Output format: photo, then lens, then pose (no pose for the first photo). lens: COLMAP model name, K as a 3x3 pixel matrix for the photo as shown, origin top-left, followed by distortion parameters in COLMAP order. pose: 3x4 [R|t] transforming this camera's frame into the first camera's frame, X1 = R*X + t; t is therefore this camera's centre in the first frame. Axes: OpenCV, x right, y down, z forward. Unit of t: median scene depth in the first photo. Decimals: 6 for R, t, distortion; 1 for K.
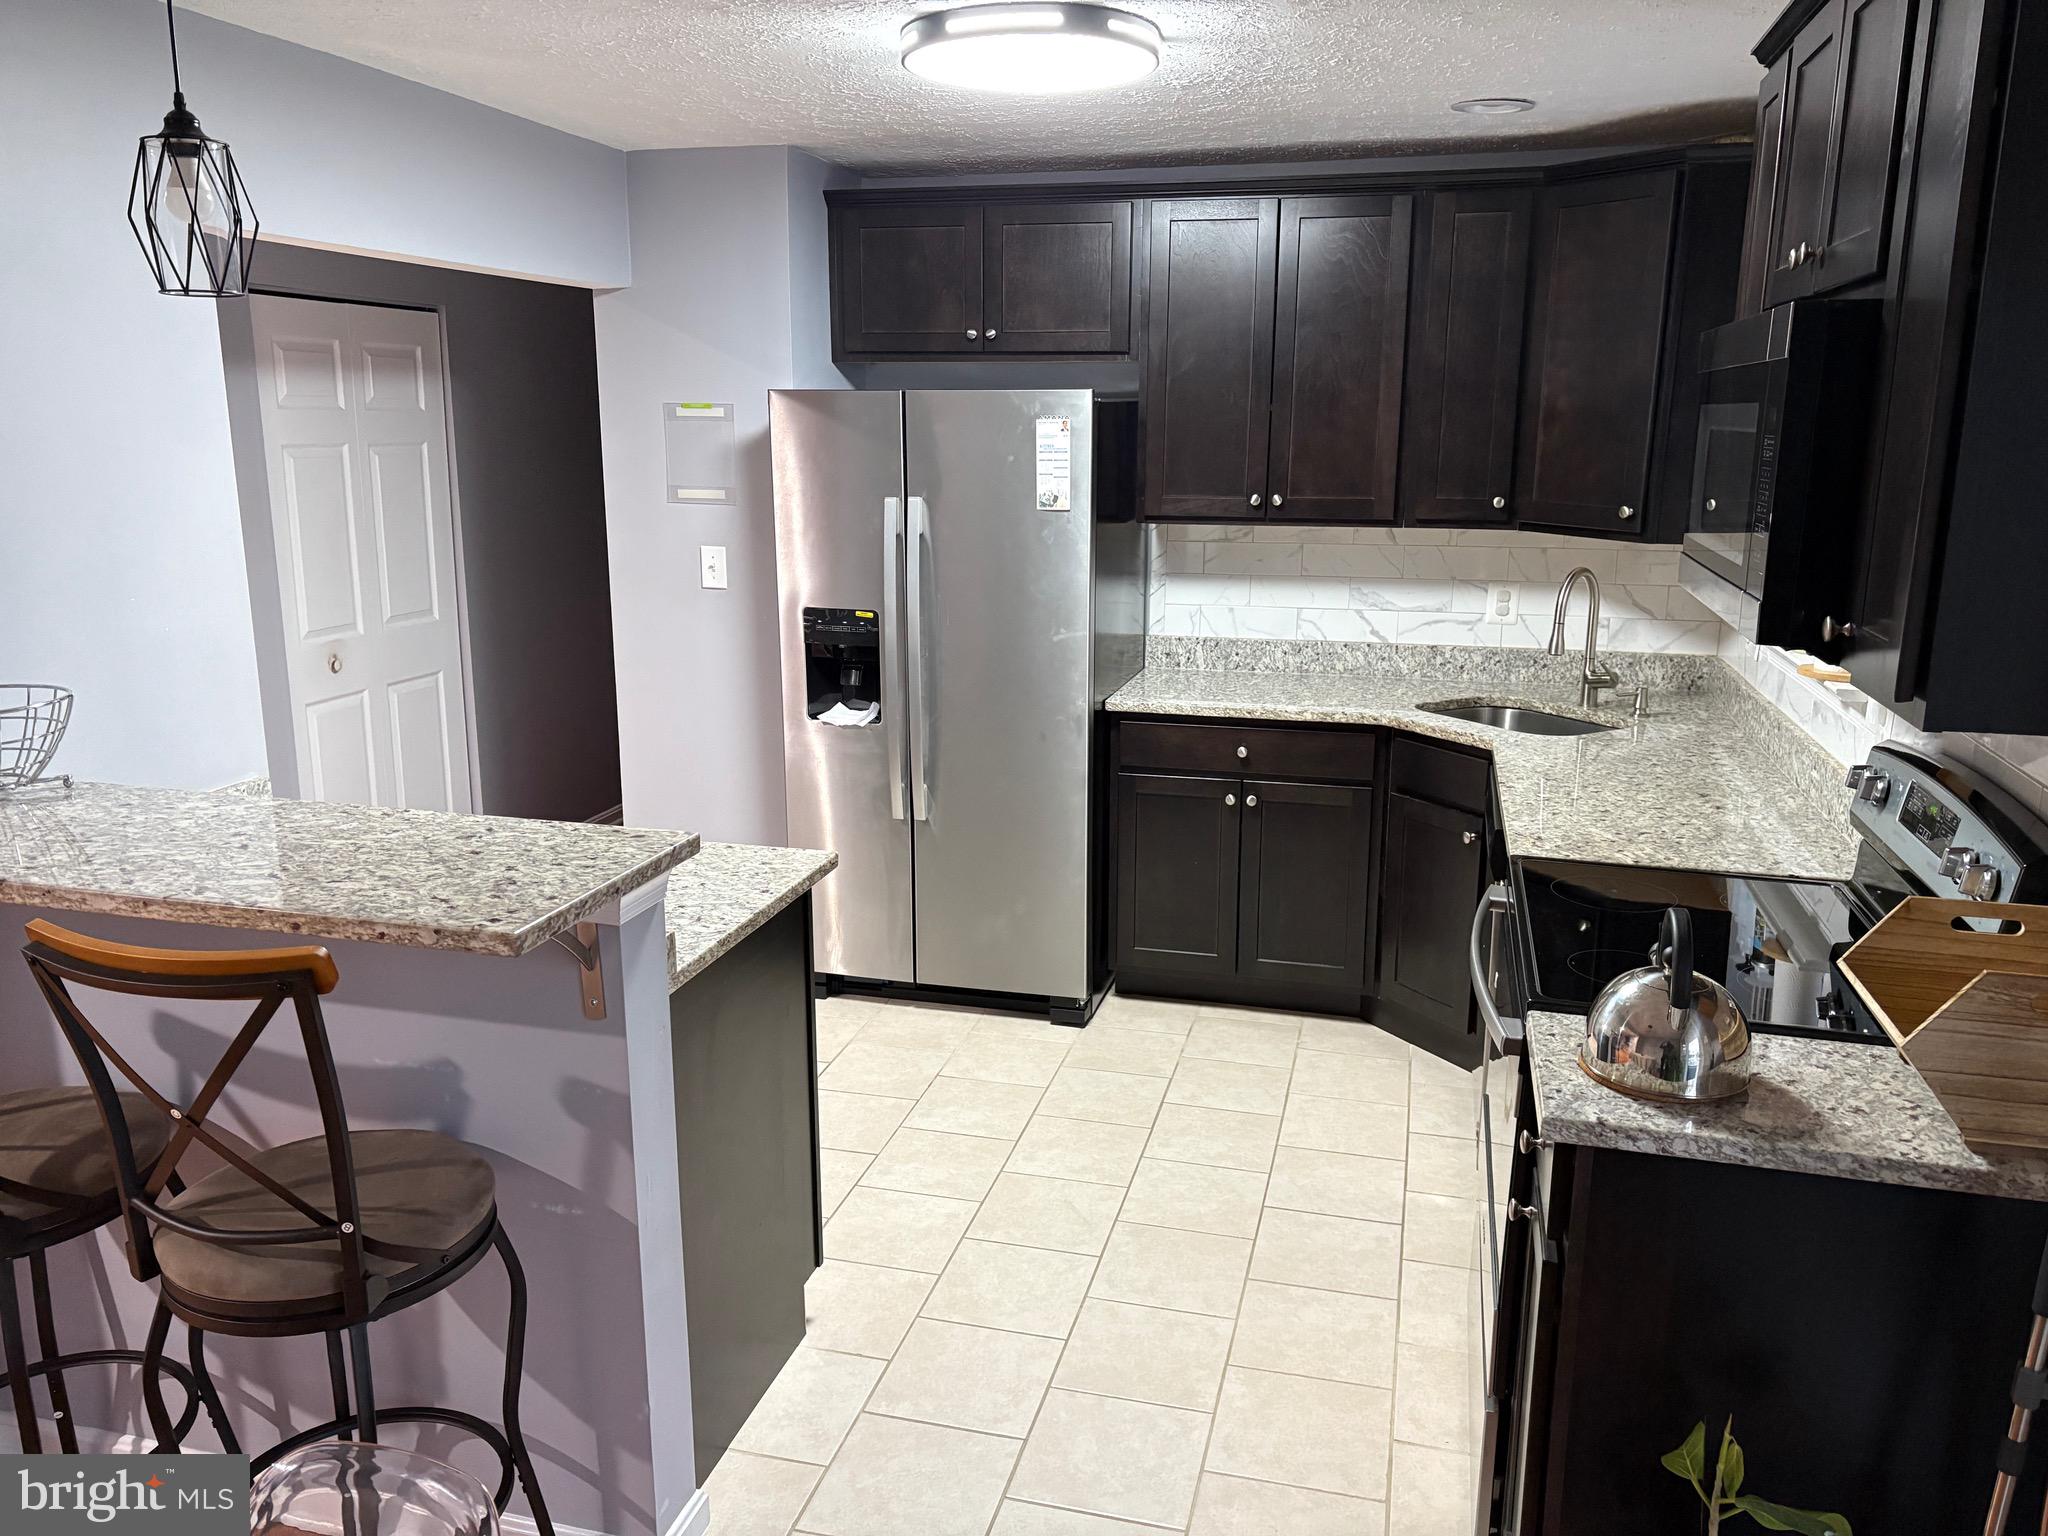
lens RADIAL K [[1559.2, 0, 1023.6], [0, 1559.2, 768.8], [0, 0, 1]] dist [0.063664, -0.074482]
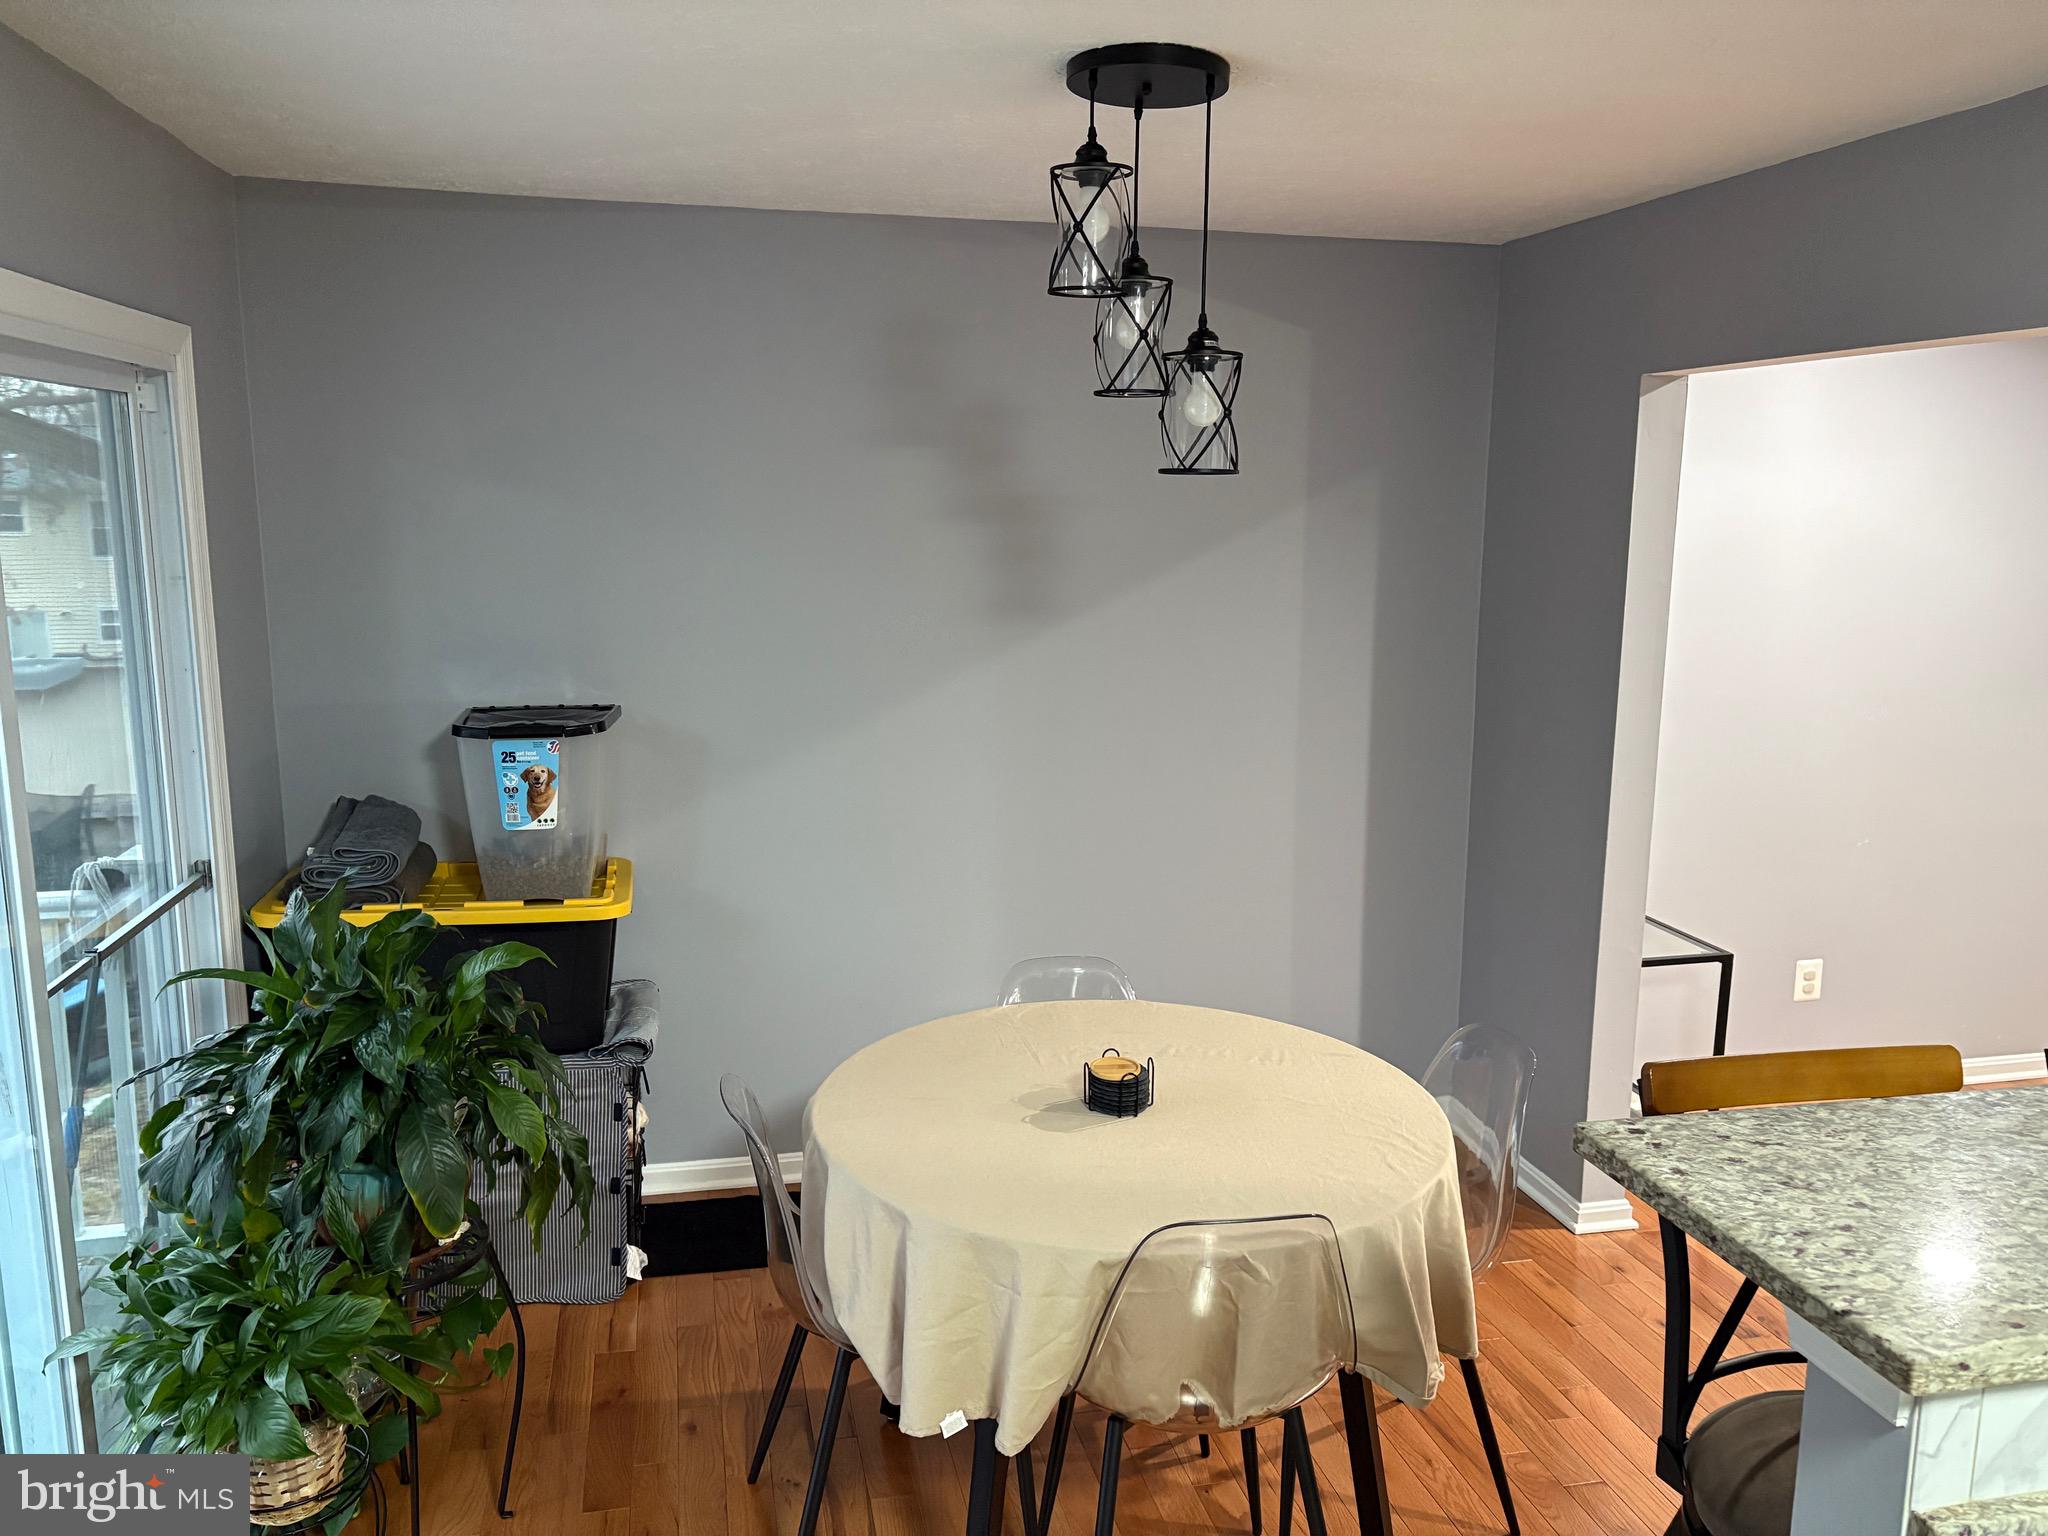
lens RADIAL K [[1559.2, 0, 1025.4], [0, 1559.2, 768.4], [0, 0, 1]] dist [0.063664, -0.074482]
pose [[-0.880874, 0.076360, -0.467151, 0.330325], [-0.114239, 0.923435, 0.366356, -0.347417], [0.459359, 0.376080, -0.804707, 1.389897]]
